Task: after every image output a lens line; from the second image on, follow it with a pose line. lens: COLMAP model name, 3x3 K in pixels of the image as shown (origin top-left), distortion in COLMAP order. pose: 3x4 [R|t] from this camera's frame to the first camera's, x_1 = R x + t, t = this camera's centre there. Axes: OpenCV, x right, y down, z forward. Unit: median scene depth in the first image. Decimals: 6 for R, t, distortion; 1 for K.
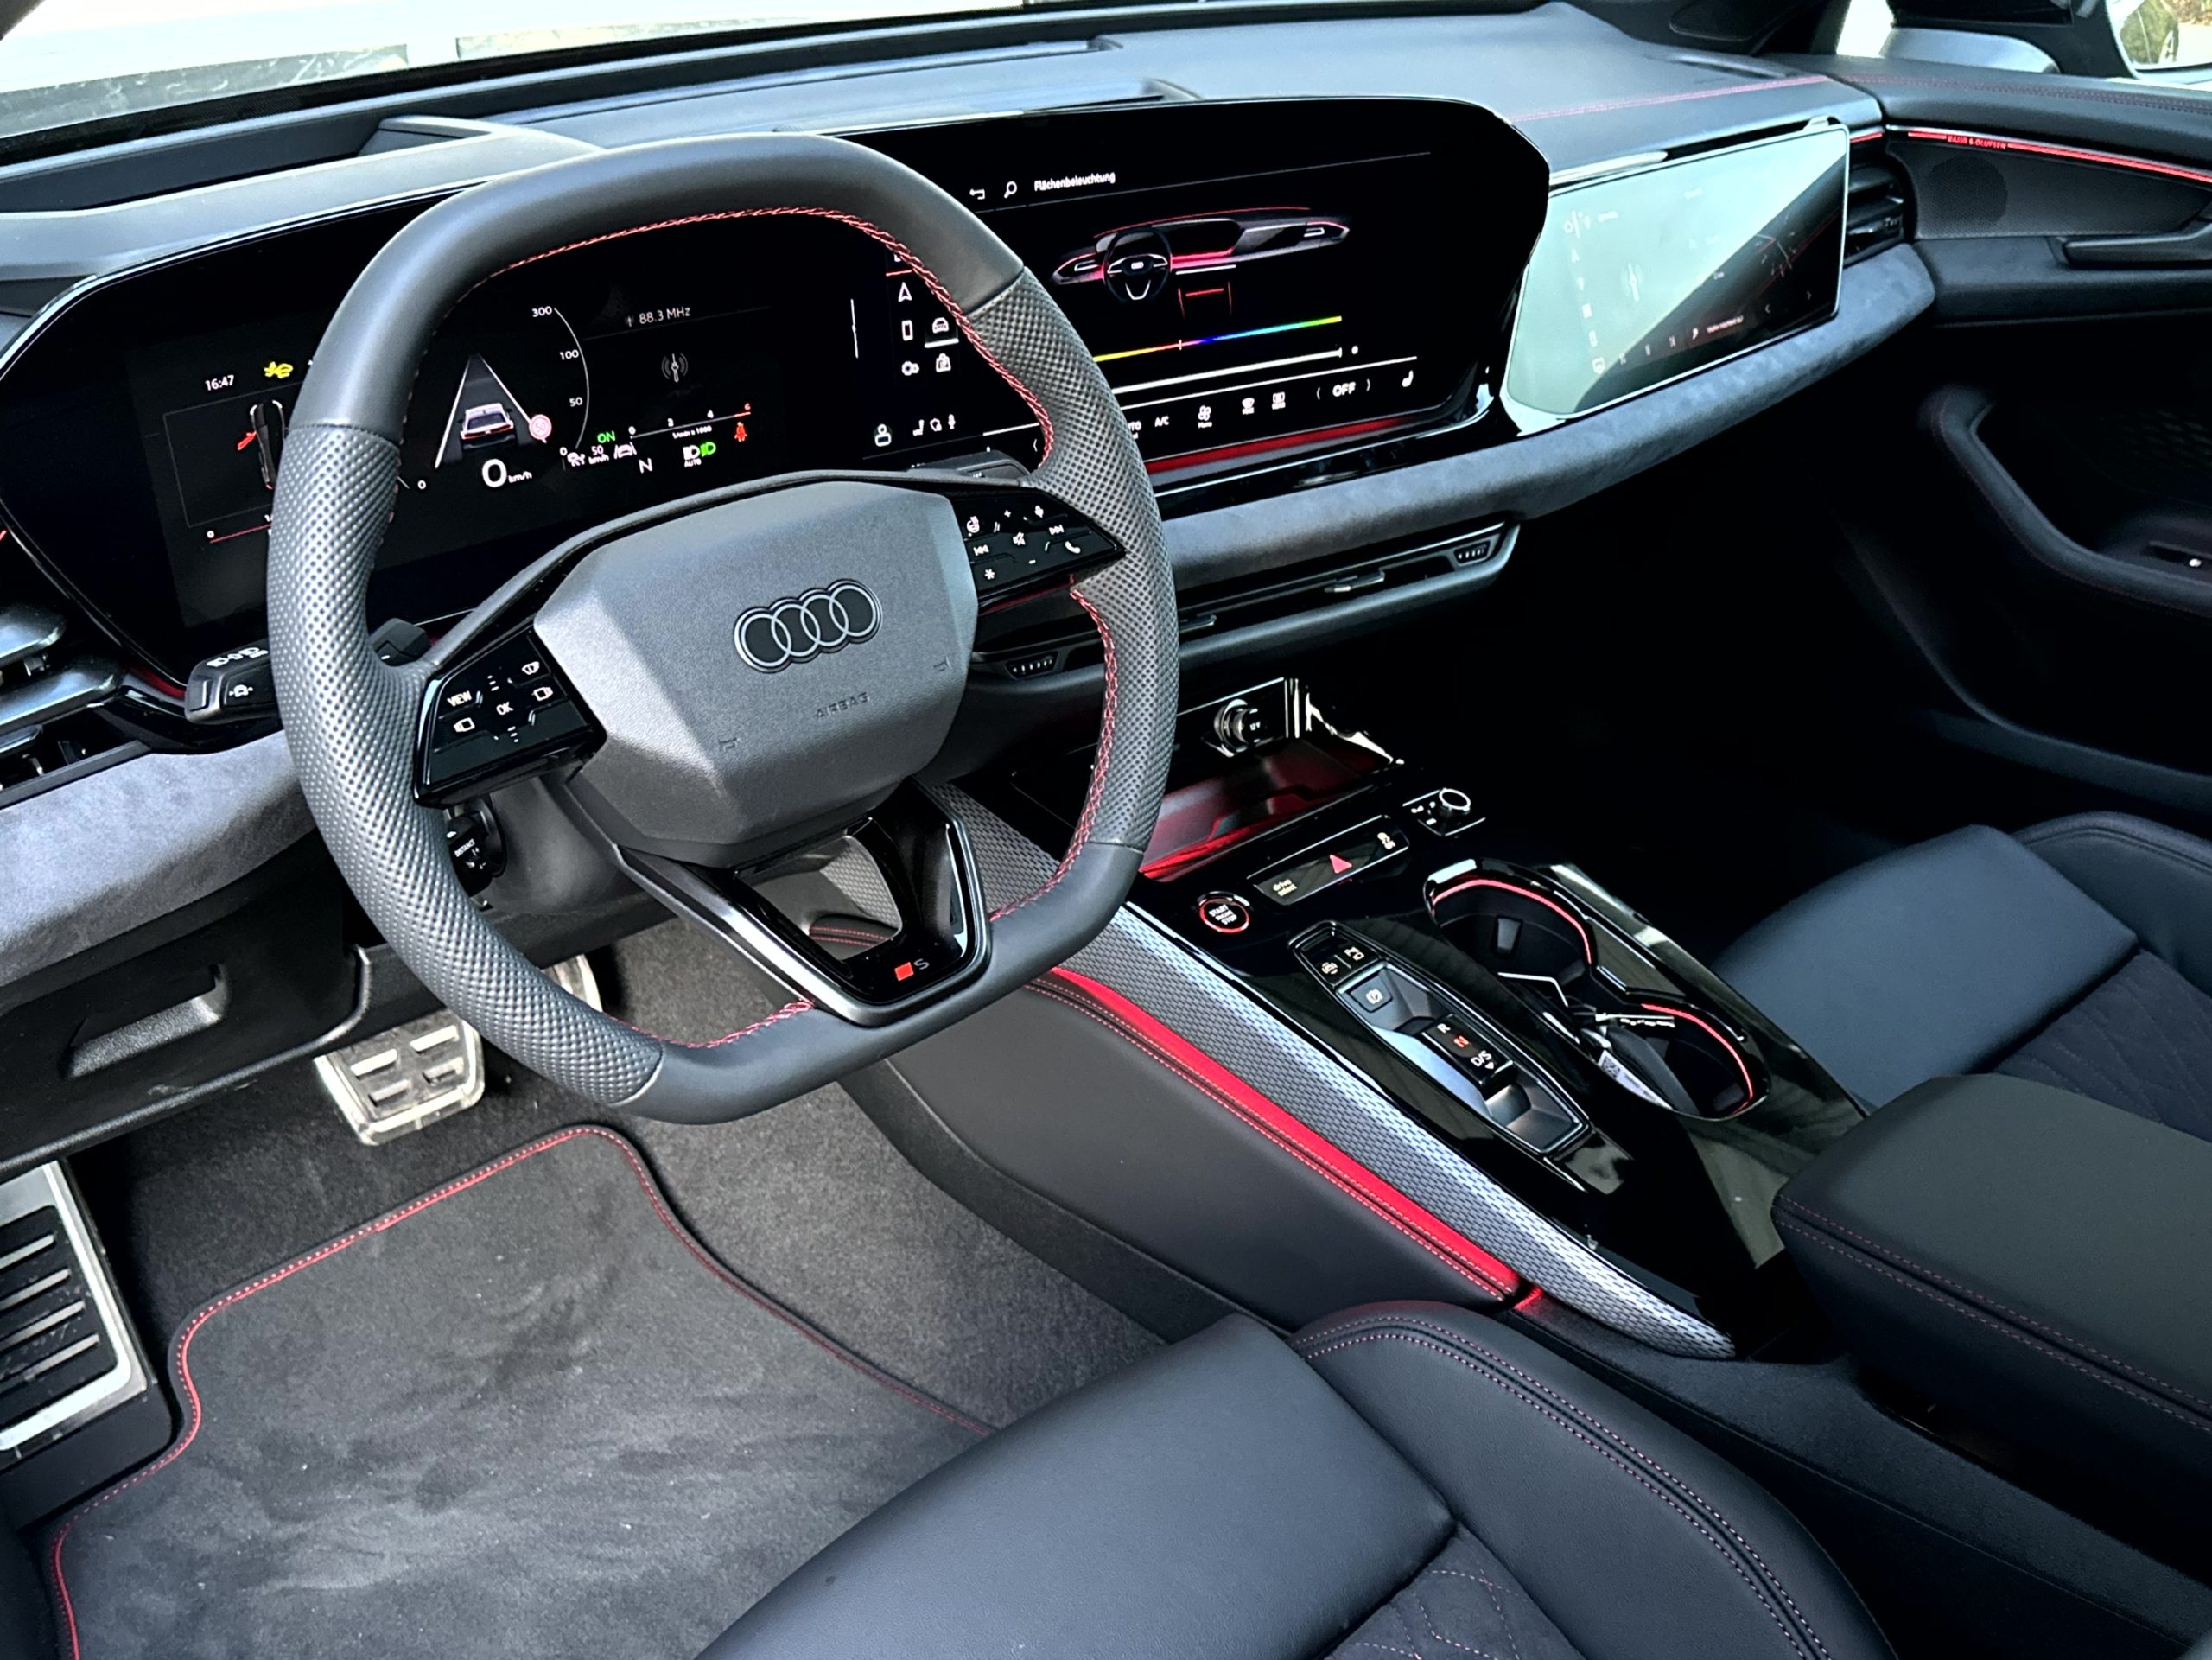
lens RADIAL K [[2136.3, 0, 1113.6], [0, 2136.3, 848.8], [0, 0, 1]] dist [0.073762, 0.000000]
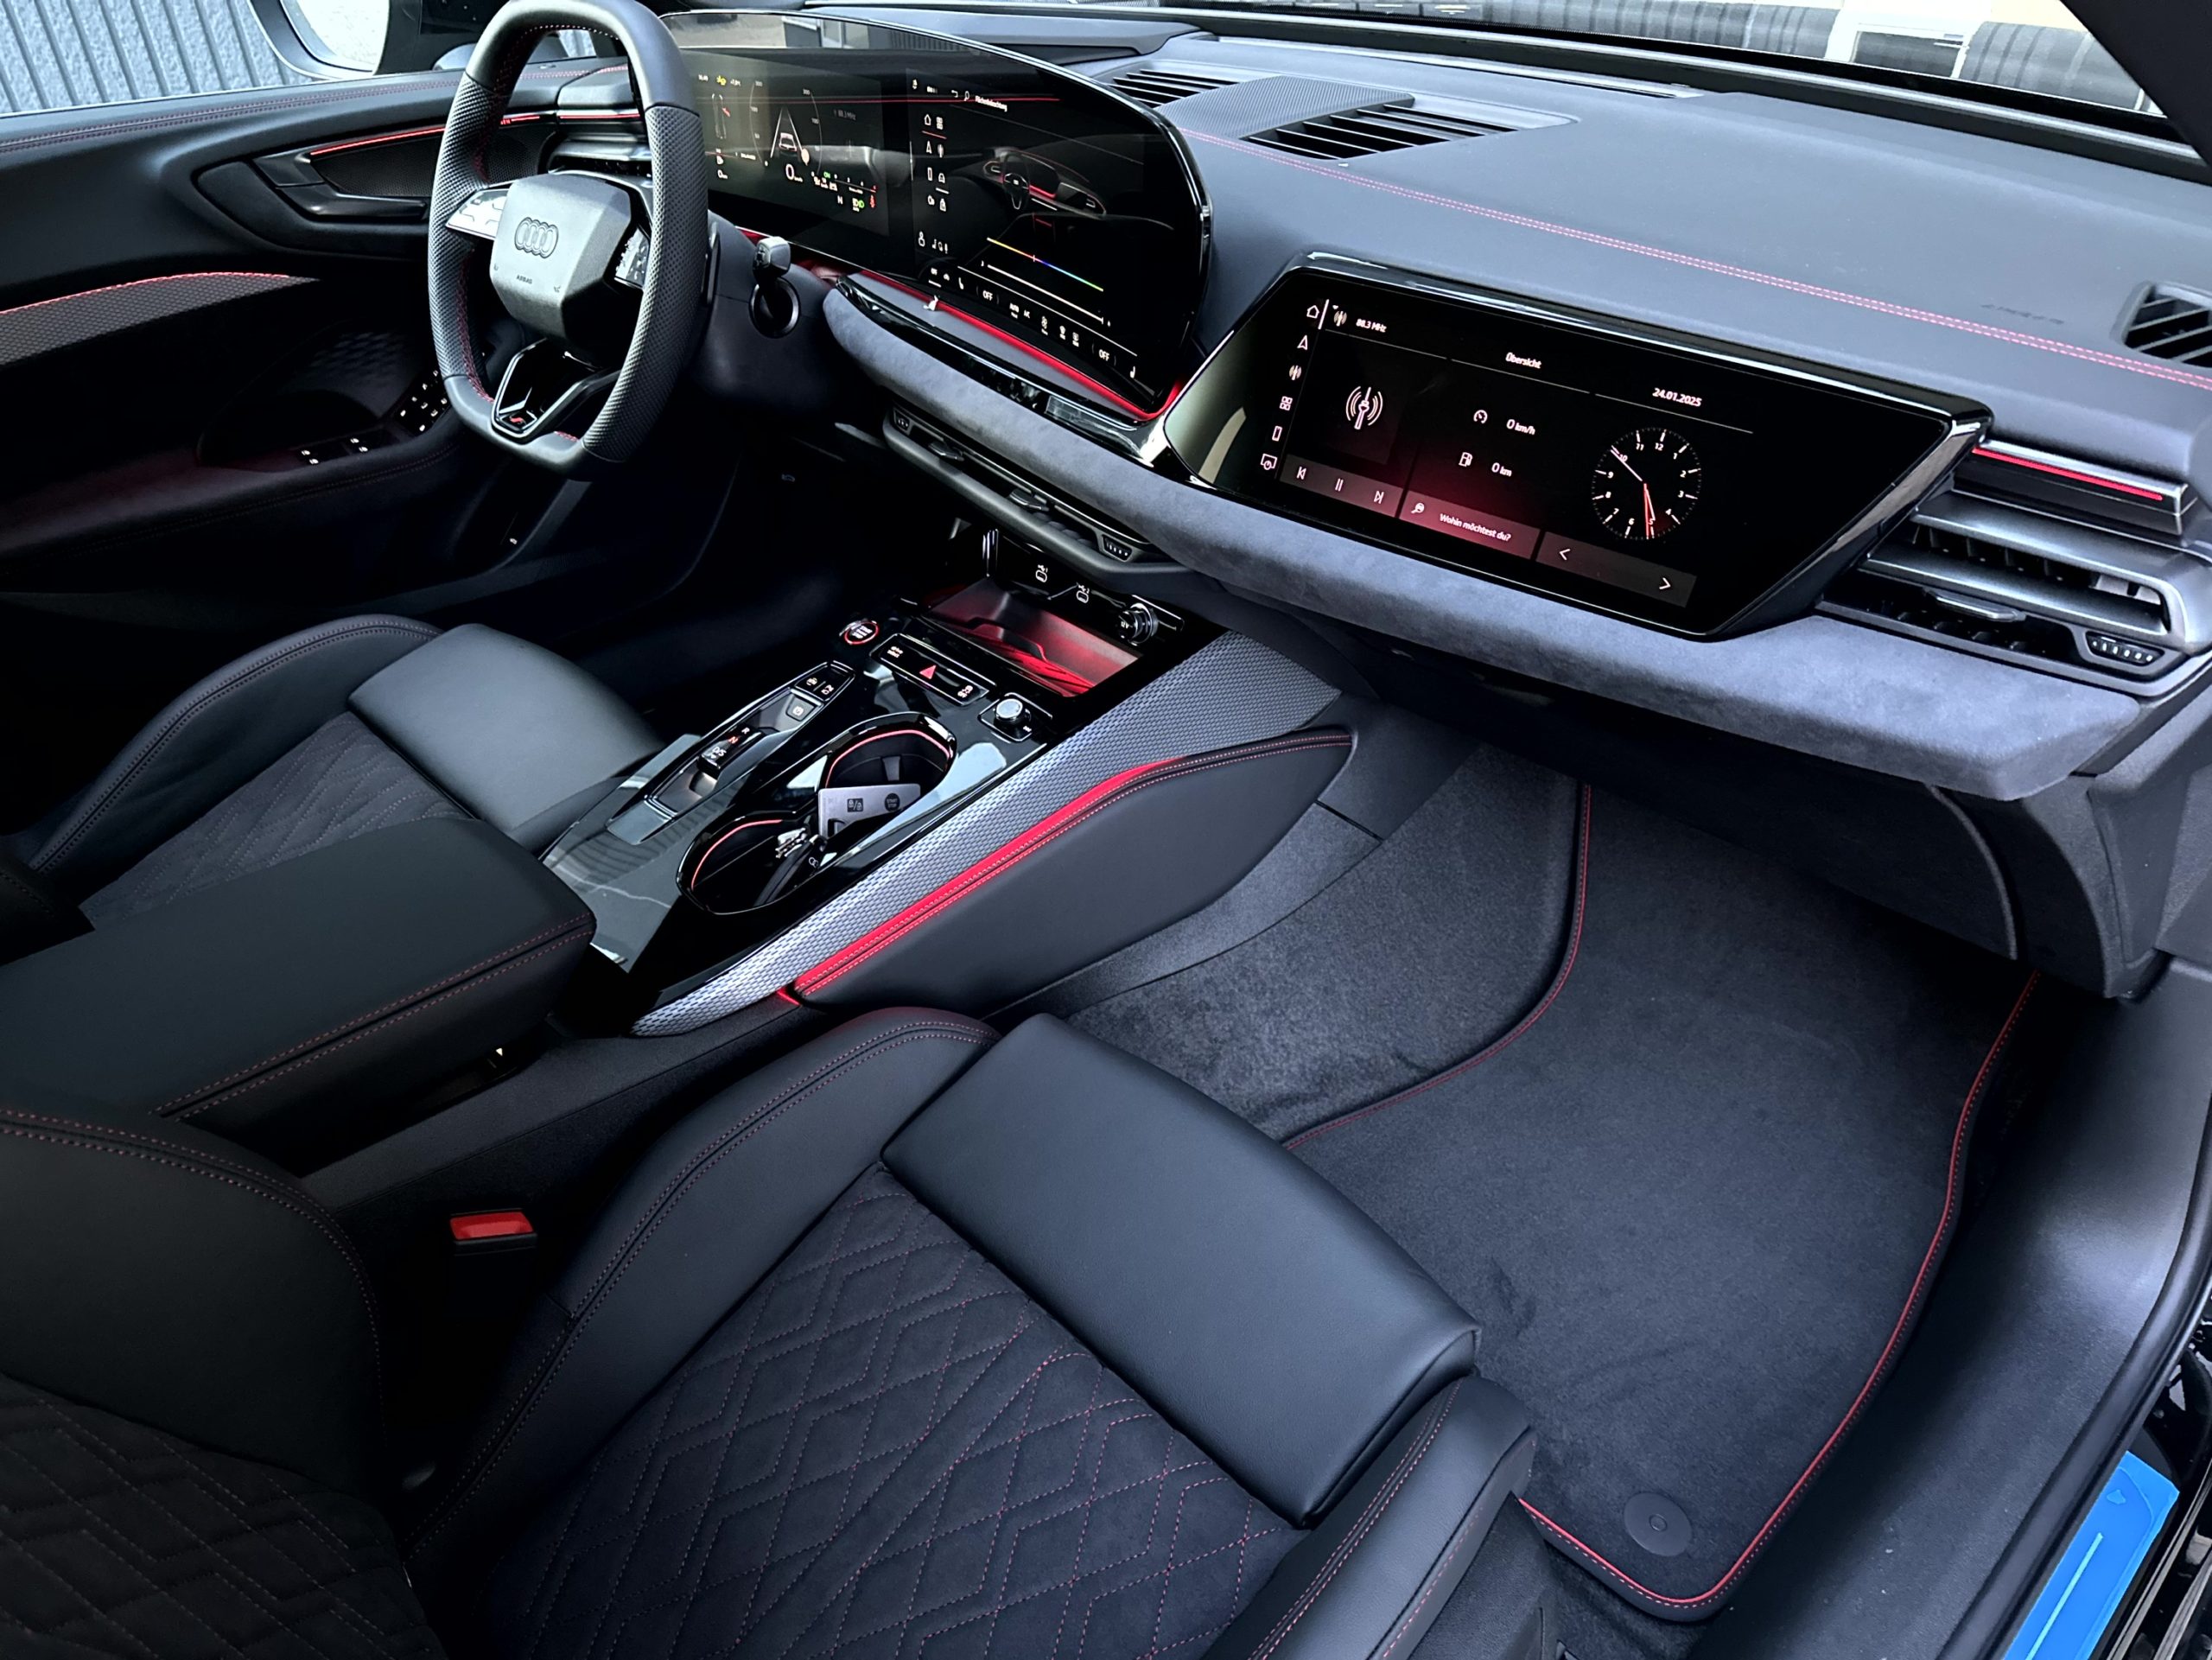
lens RADIAL K [[1556.4, 0, 1091.1], [0, 1556.4, 872.2], [0, 0, 1]] dist [0.026375, -0.044584]
pose [[0.000545, 0.571326, -0.820723, 1.057015], [-0.460343, 0.728733, 0.506984, -0.478461], [0.887741, 0.377538, 0.263403, 0.964923]]
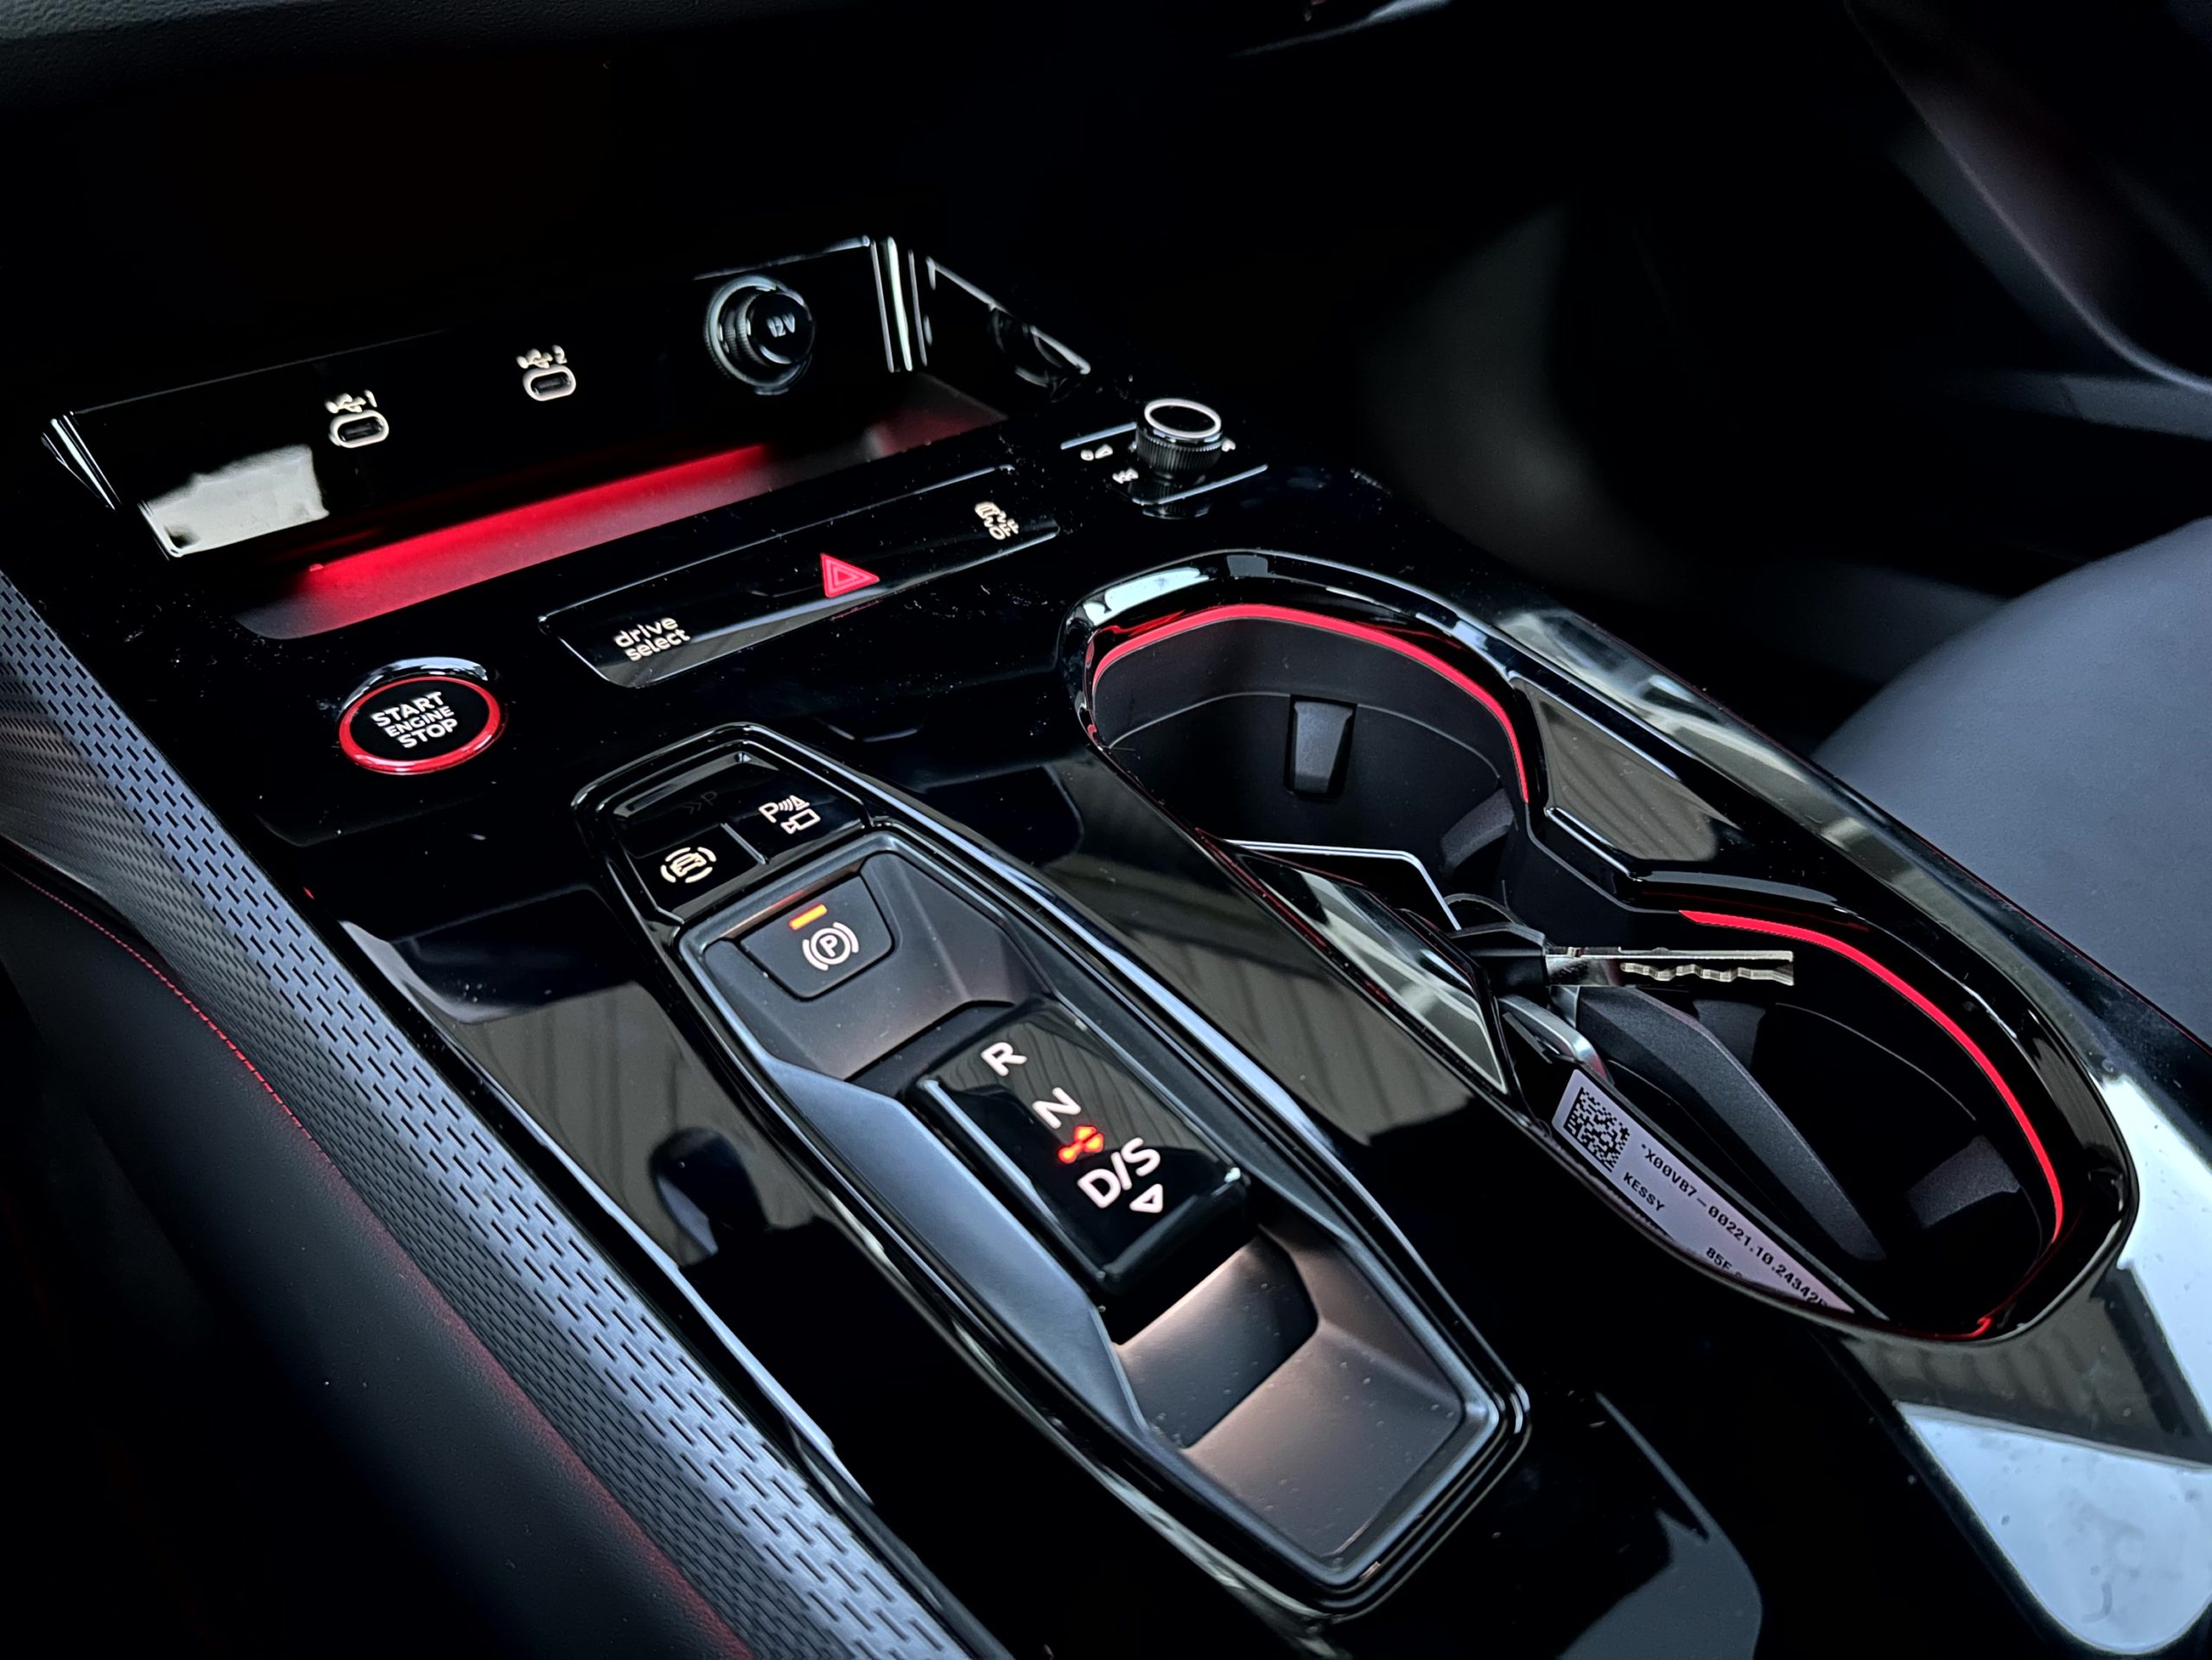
lens RADIAL K [[1556.4, 0, 1092.1], [0, 1556.4, 840.8], [0, 0, 1]] dist [0.026375, -0.044584]
pose [[0.995555, -0.054718, -0.076651, 0.179670], [0.059739, 0.996107, 0.064820, 0.041189], [0.072806, -0.069111, 0.994949, 0.778751]]
